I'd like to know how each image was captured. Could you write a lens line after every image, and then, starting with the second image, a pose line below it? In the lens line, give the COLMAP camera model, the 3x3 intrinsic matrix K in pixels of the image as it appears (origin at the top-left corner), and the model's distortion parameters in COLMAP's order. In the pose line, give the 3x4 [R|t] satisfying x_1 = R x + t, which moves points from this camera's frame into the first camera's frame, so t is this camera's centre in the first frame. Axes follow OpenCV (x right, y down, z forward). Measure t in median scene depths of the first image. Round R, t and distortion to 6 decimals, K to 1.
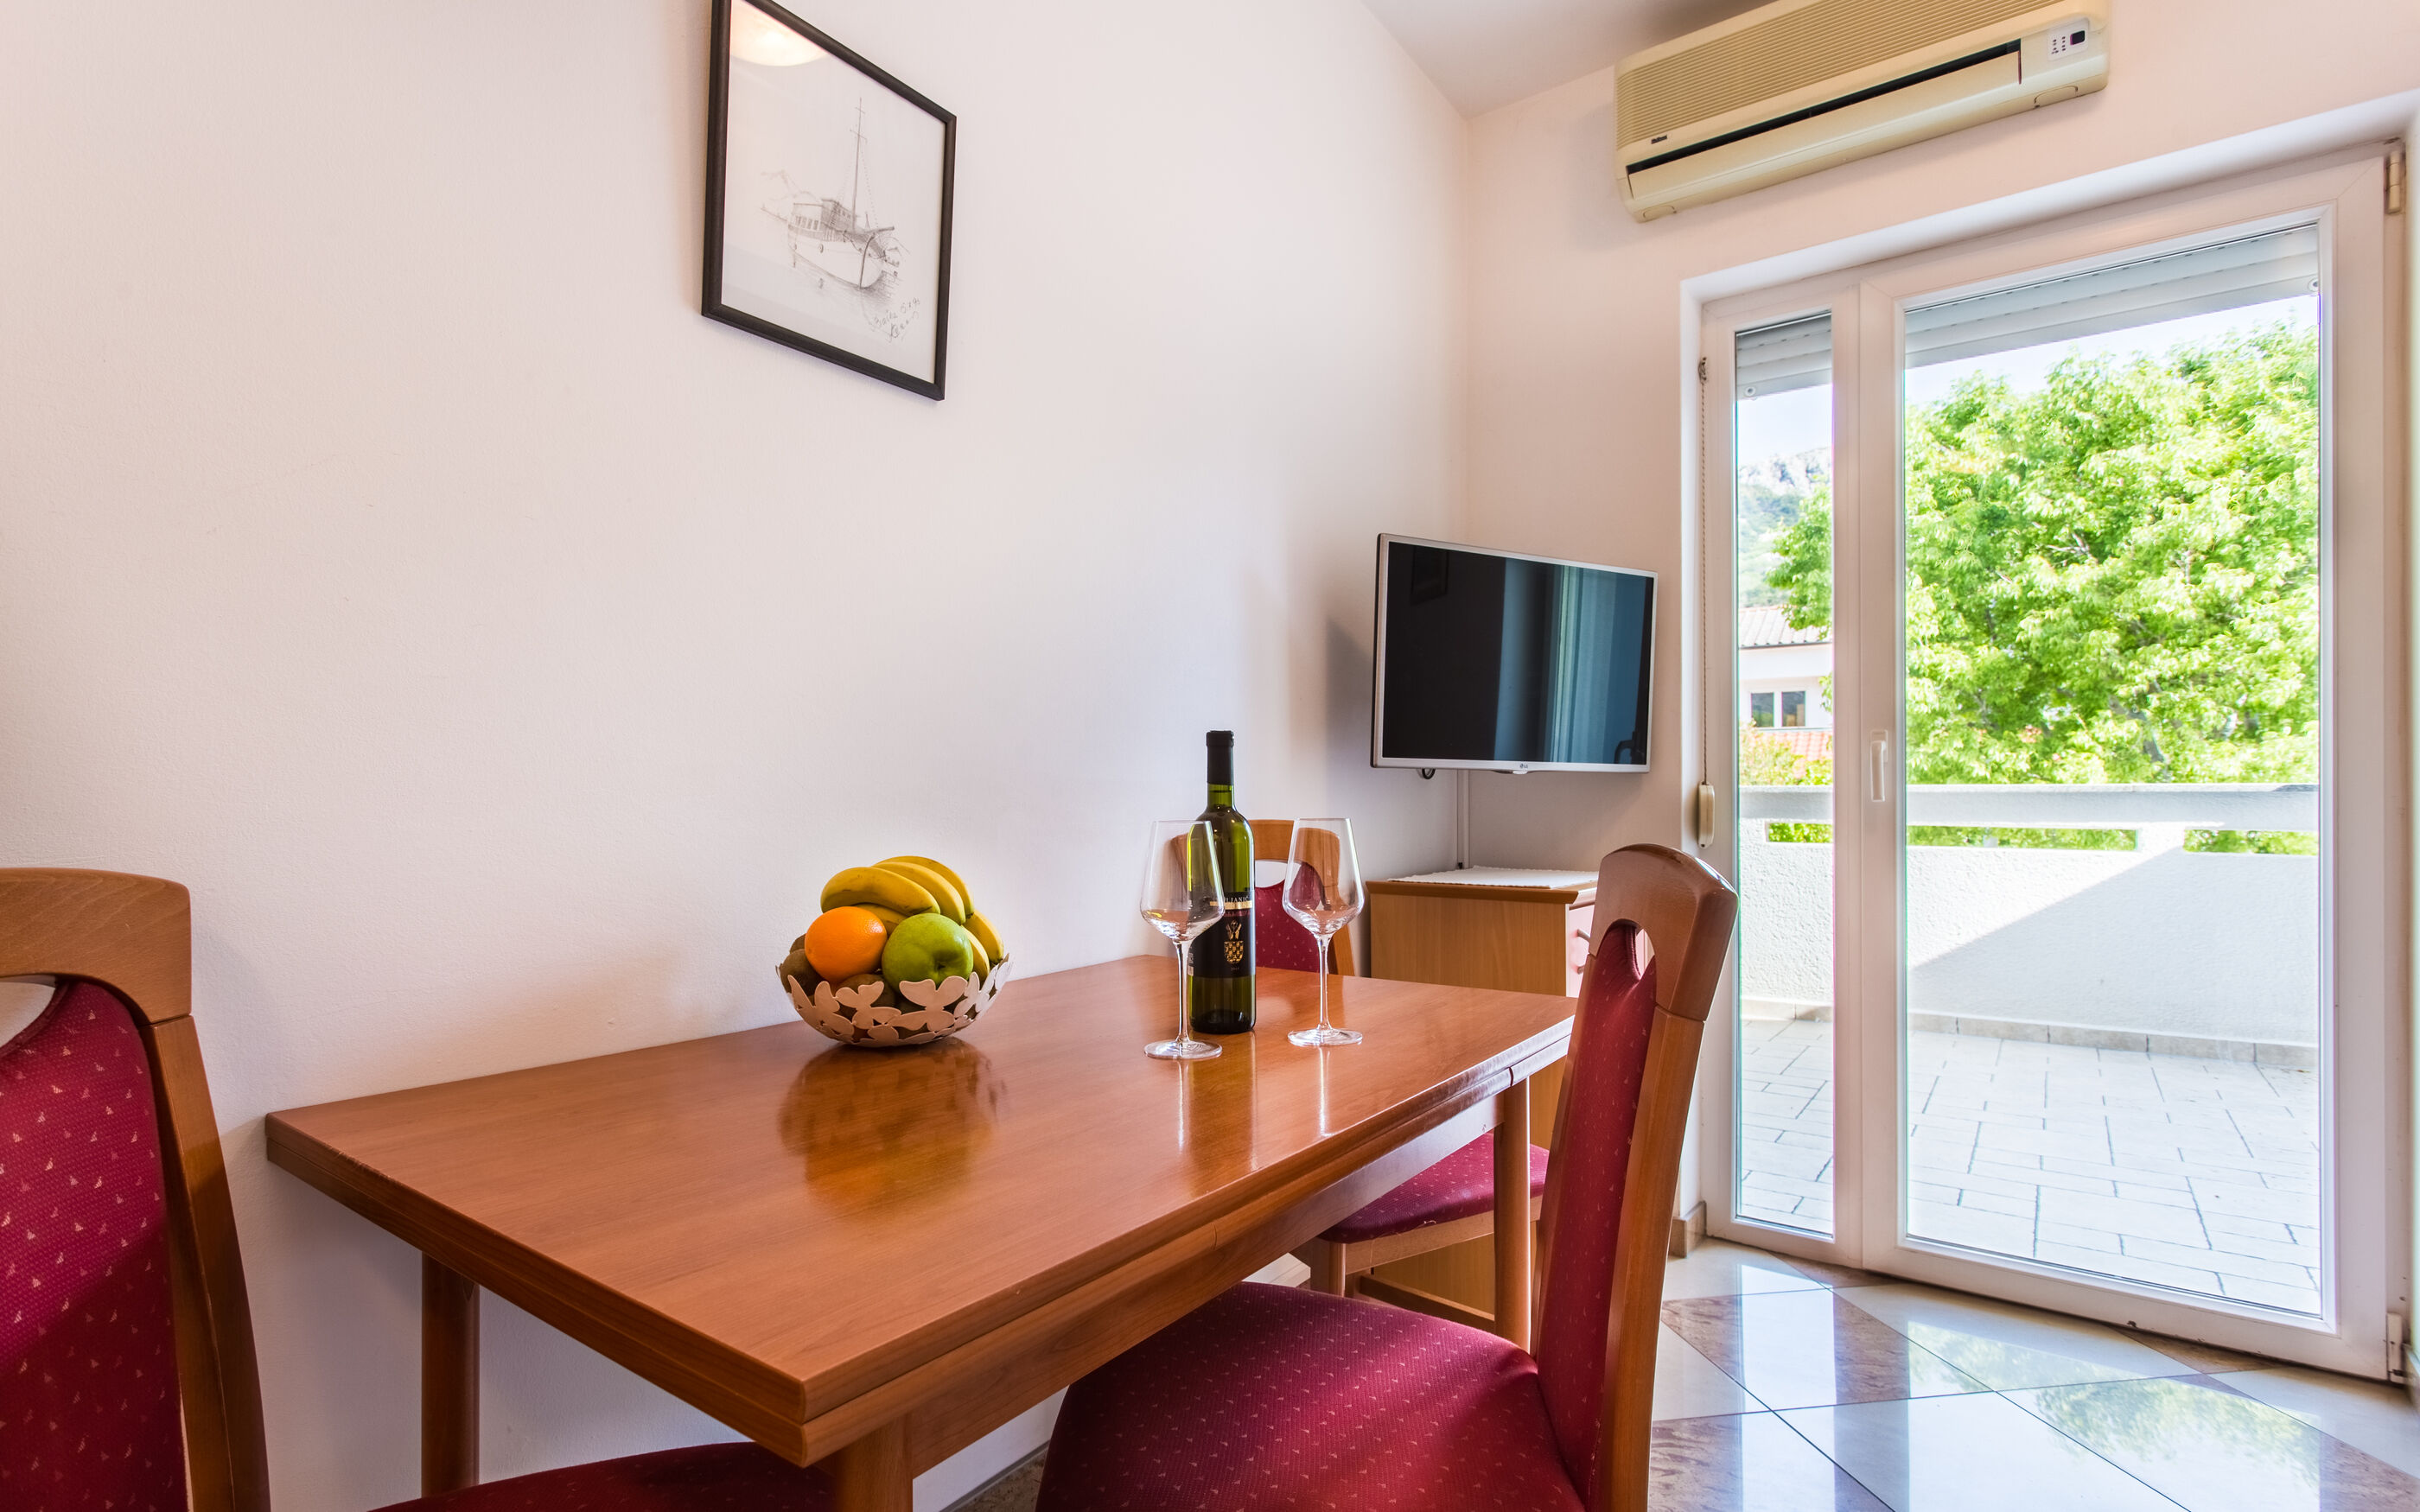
lens RADIAL K [[1162.6, 0, 1182.3], [0, 1162.6, 793.0], [0, 0, 1]] dist [-0.000827, -0.000222]
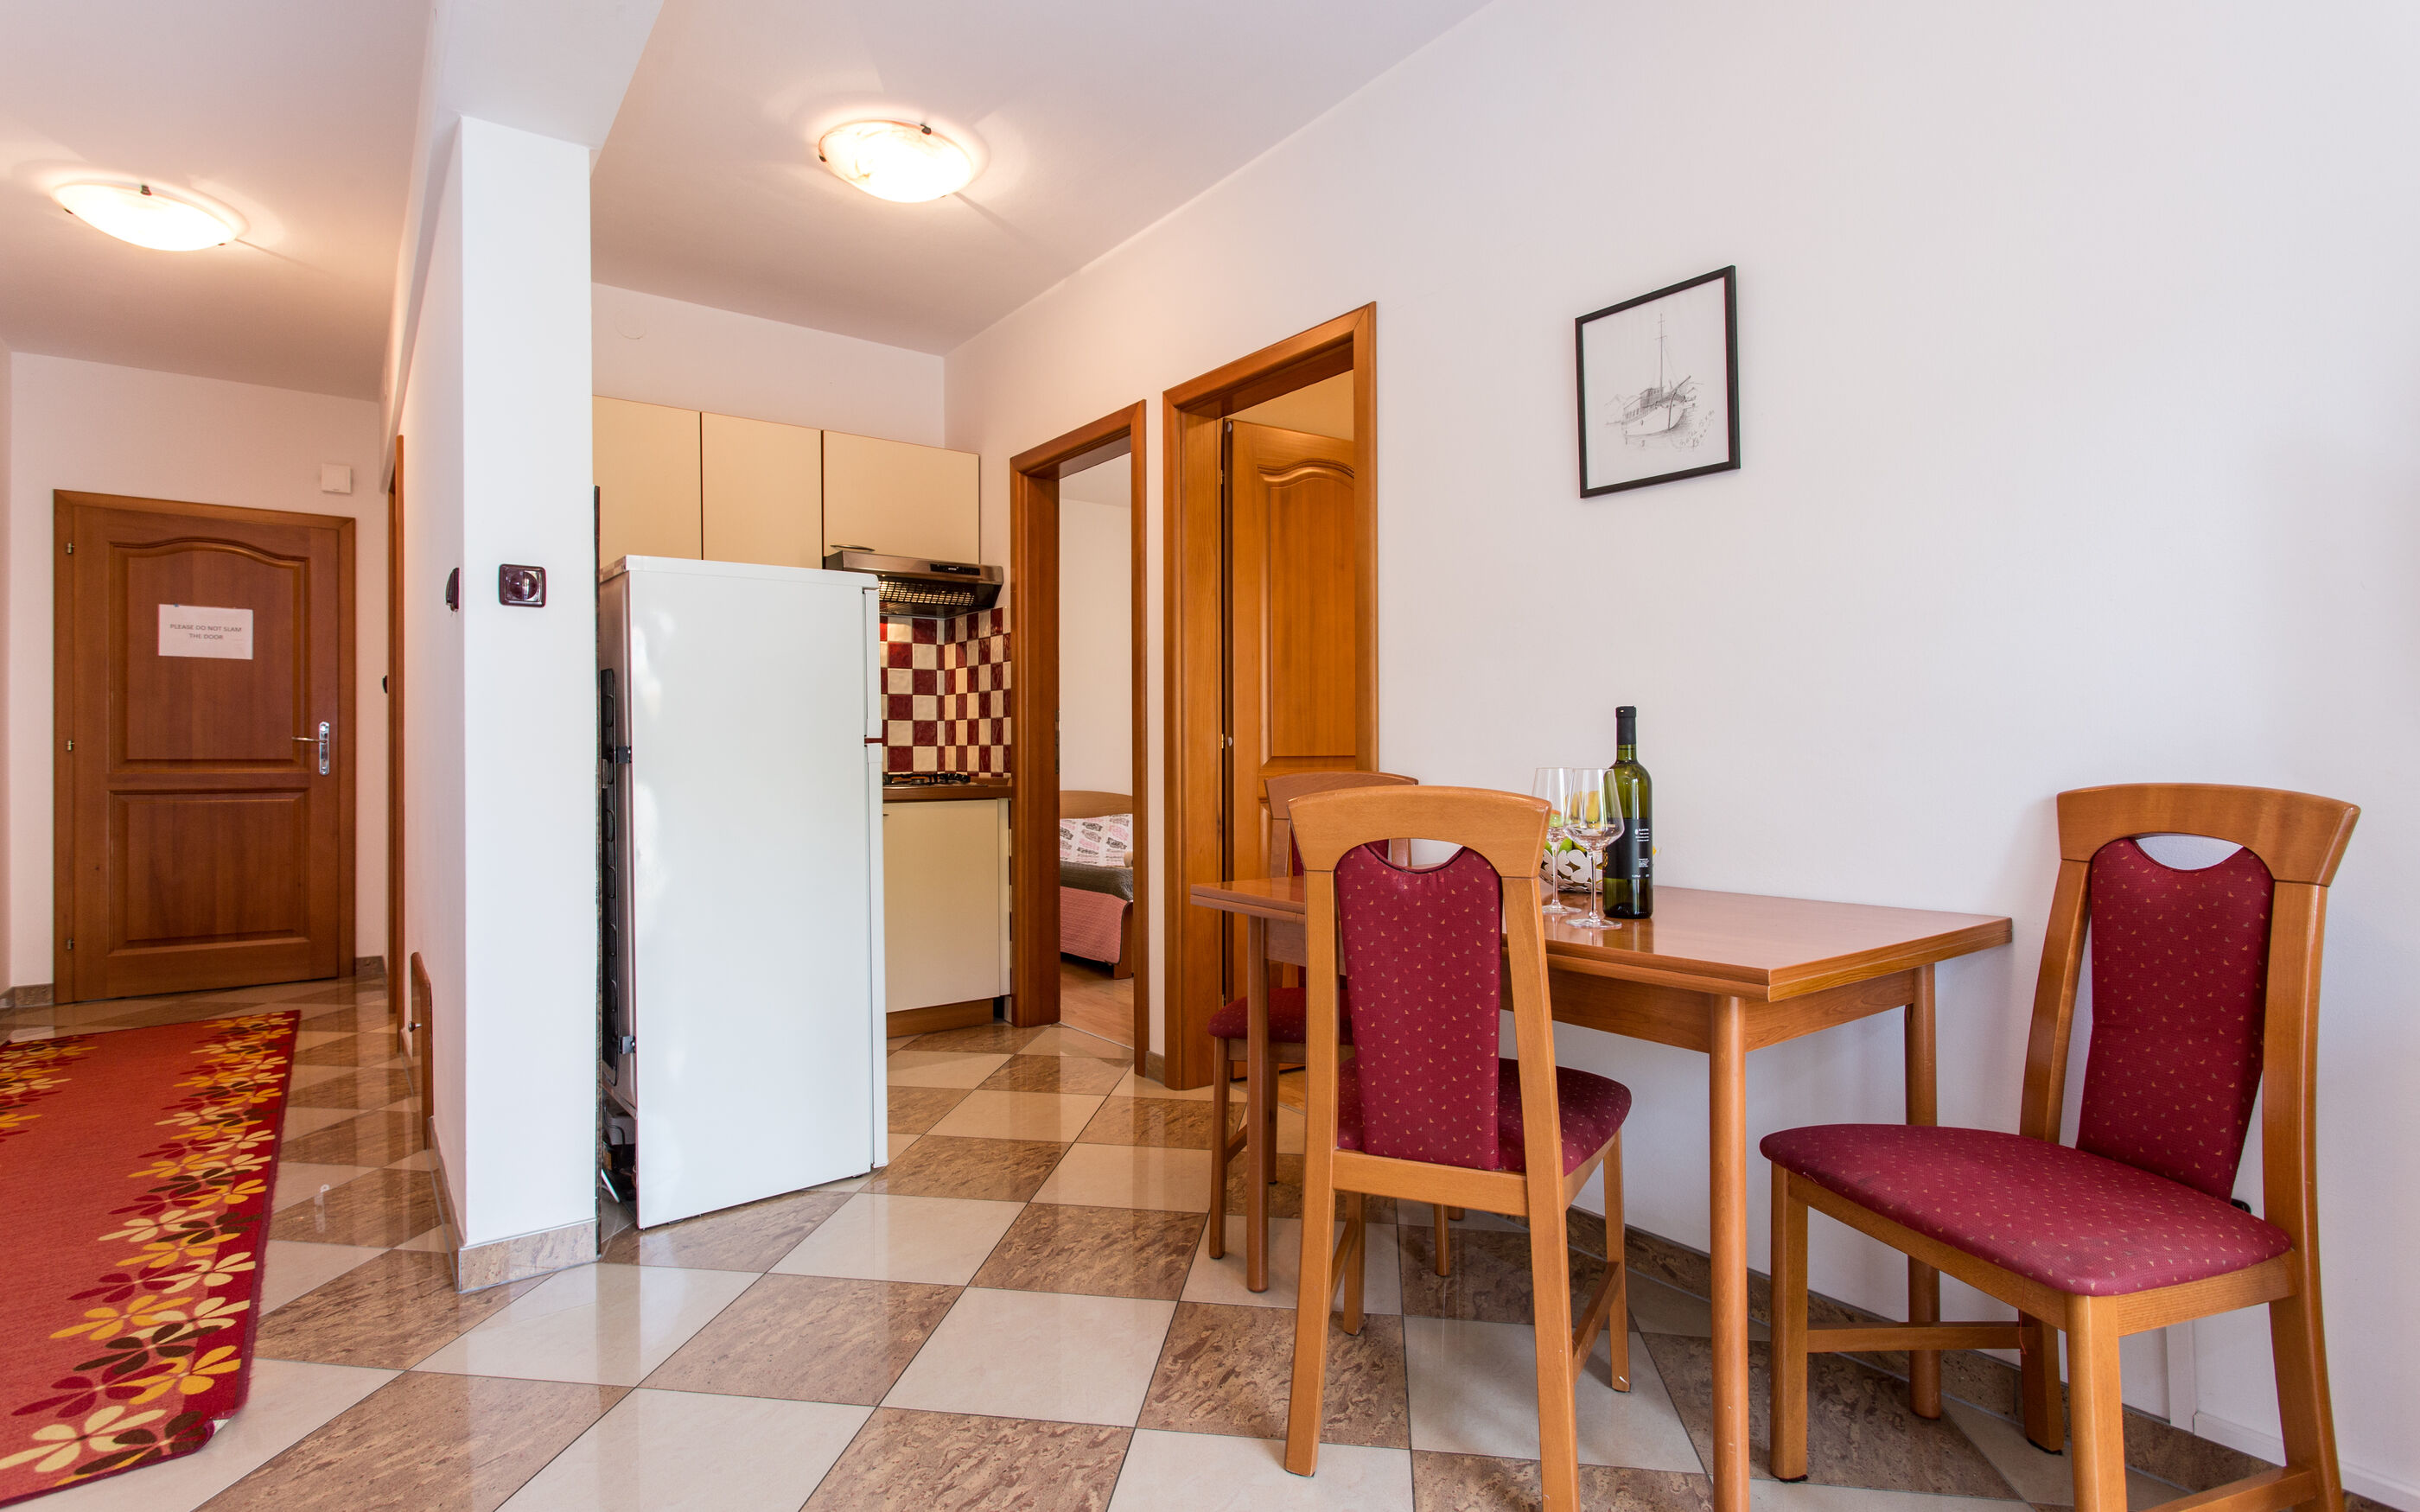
lens RADIAL K [[1177.6, 0, 1202.0], [0, 1177.6, 755.8], [0, 0, 1]] dist [0.005275, 0.000953]
pose [[-0.274947, 0.006819, -0.961435, 0.820681], [0.001466, 0.999977, 0.006673, -0.001859], [0.961458, 0.000425, -0.274950, 0.472649]]
